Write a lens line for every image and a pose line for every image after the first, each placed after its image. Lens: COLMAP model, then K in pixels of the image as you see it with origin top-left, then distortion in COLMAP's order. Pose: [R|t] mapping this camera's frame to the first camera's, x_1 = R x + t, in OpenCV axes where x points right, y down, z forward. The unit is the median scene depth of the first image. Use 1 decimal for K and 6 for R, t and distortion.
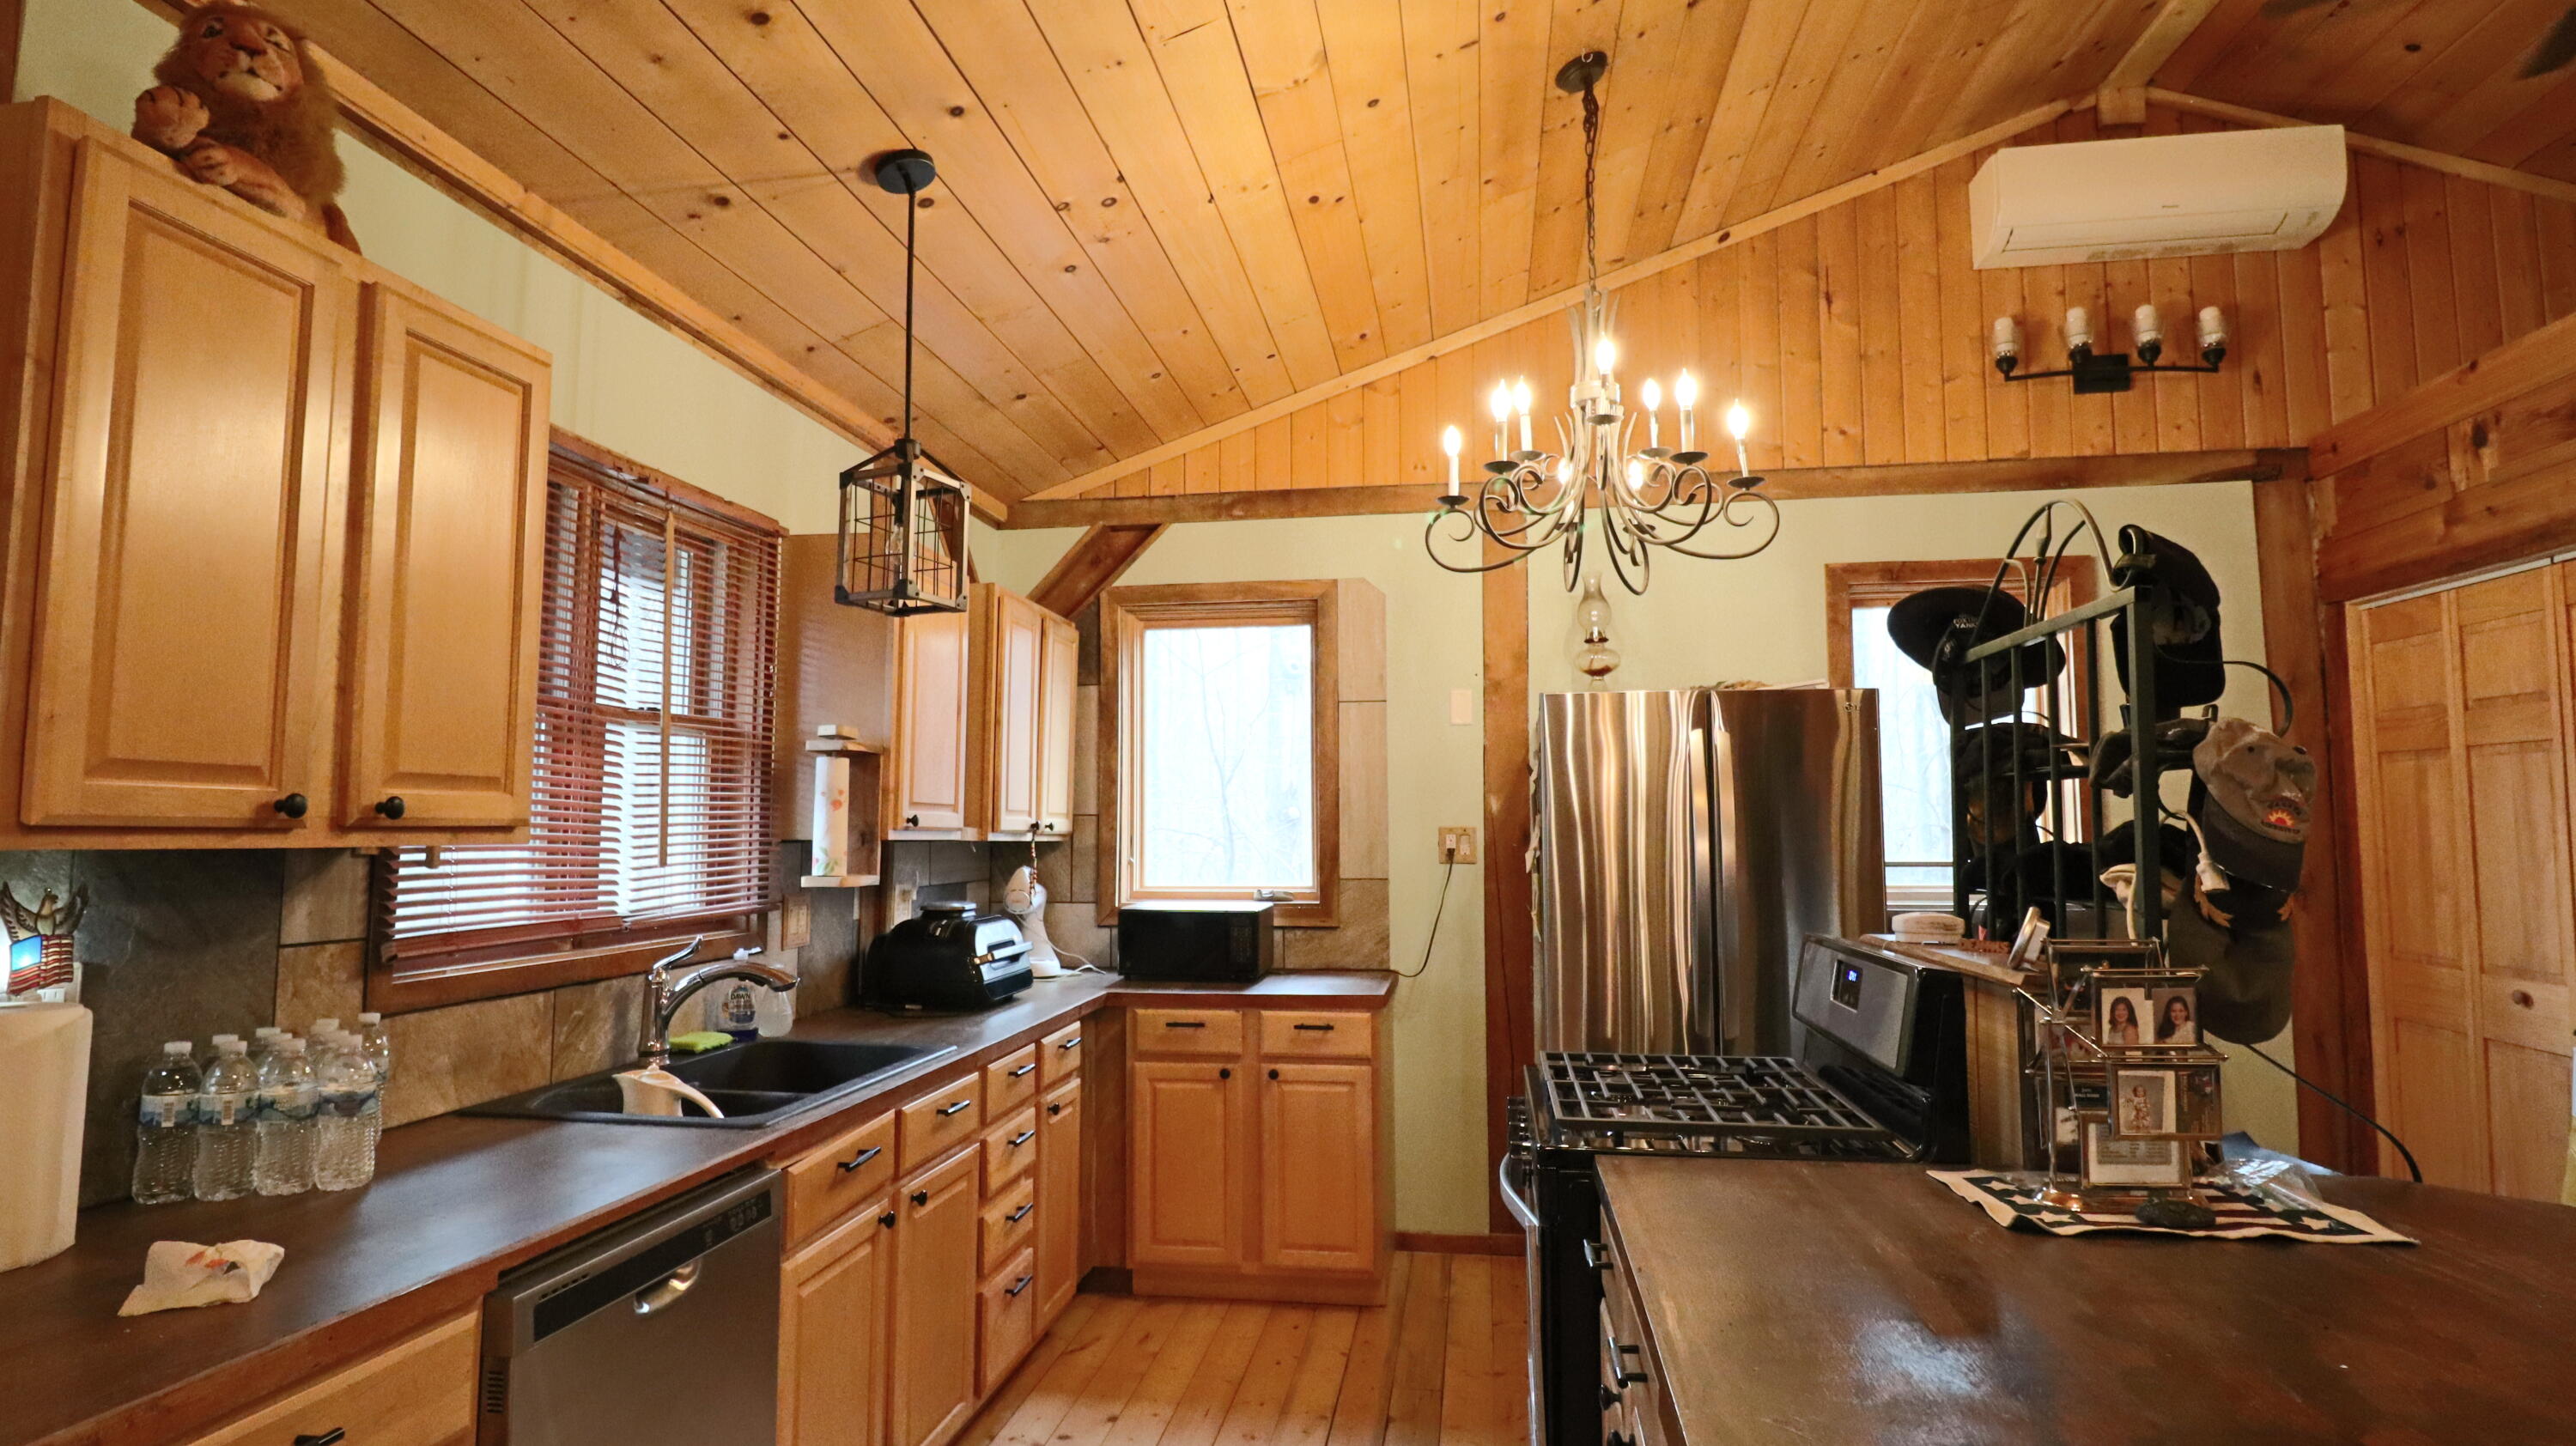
lens RADIAL K [[1349.6, 0, 1301.0], [0, 1349.6, 722.4], [0, 0, 1]] dist [-0.000229, -0.009514]
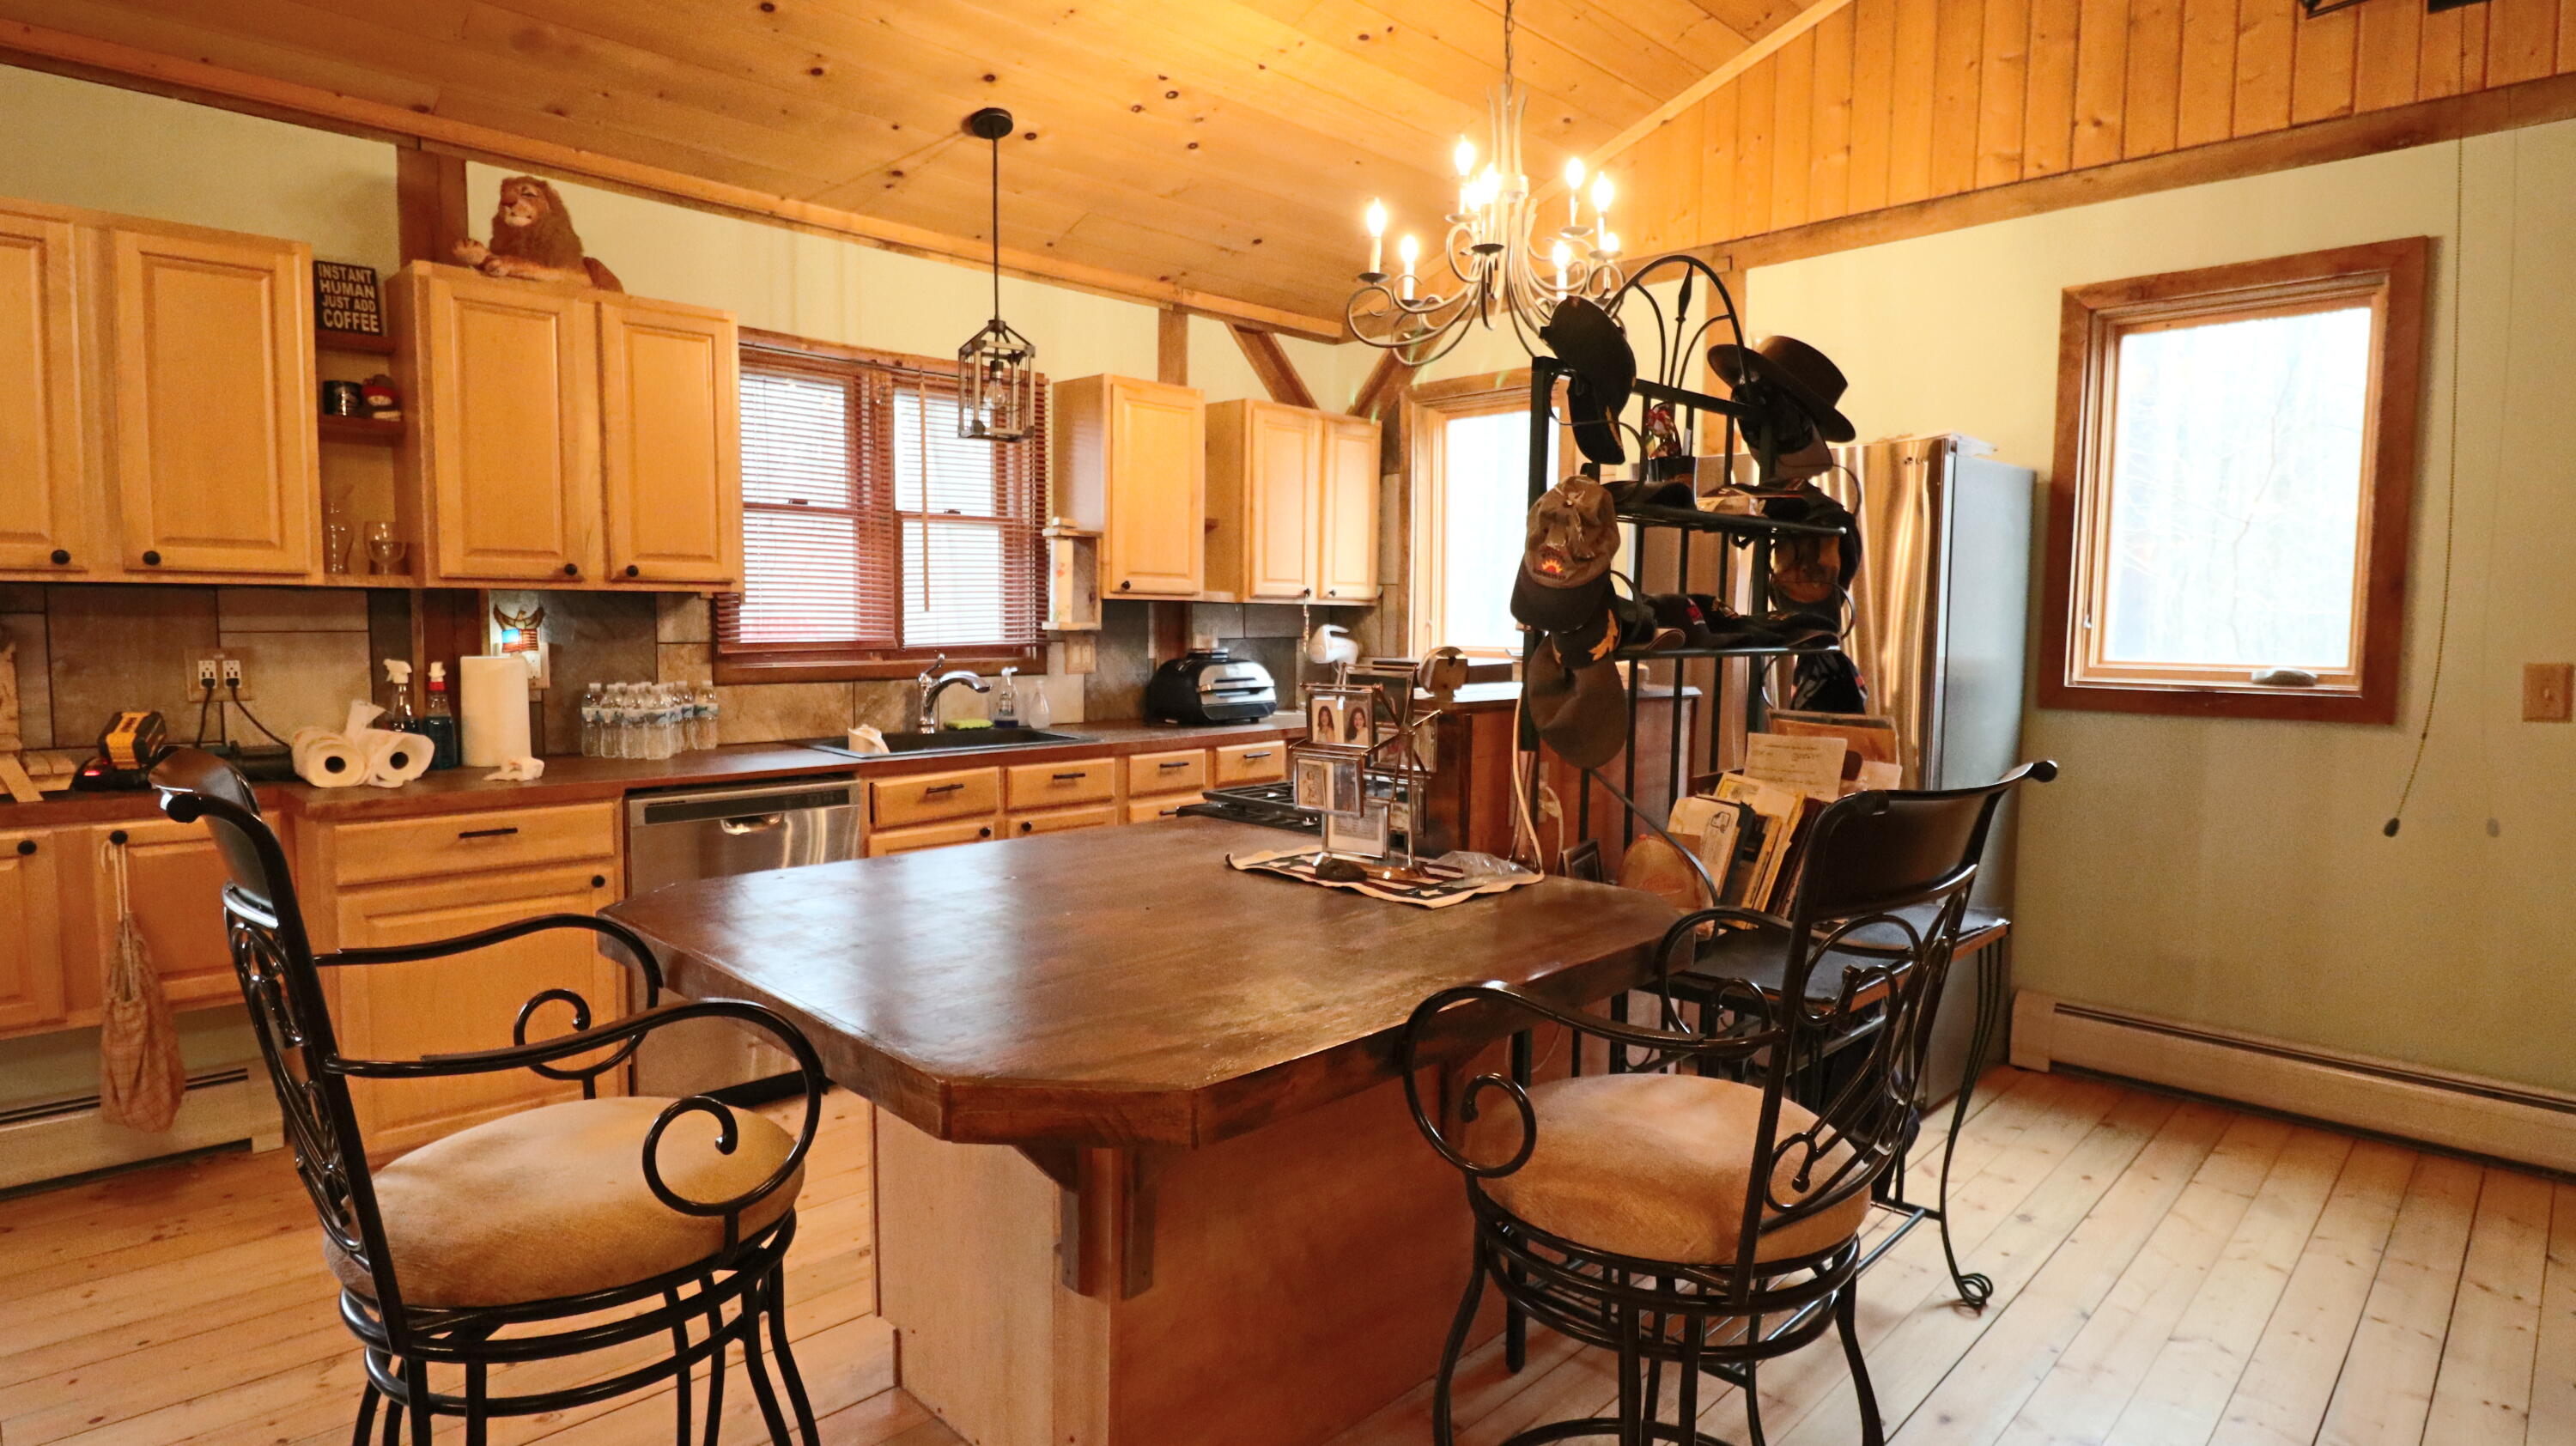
lens RADIAL K [[1349.6, 0, 1301.0], [0, 1349.6, 722.4], [0, 0, 1]] dist [-0.000229, -0.009514]
pose [[0.803211, 0.057027, -0.592959, 0.854136], [0.038787, 0.988288, 0.147587, 0.018154], [0.594431, -0.141542, 0.791592, -0.020389]]
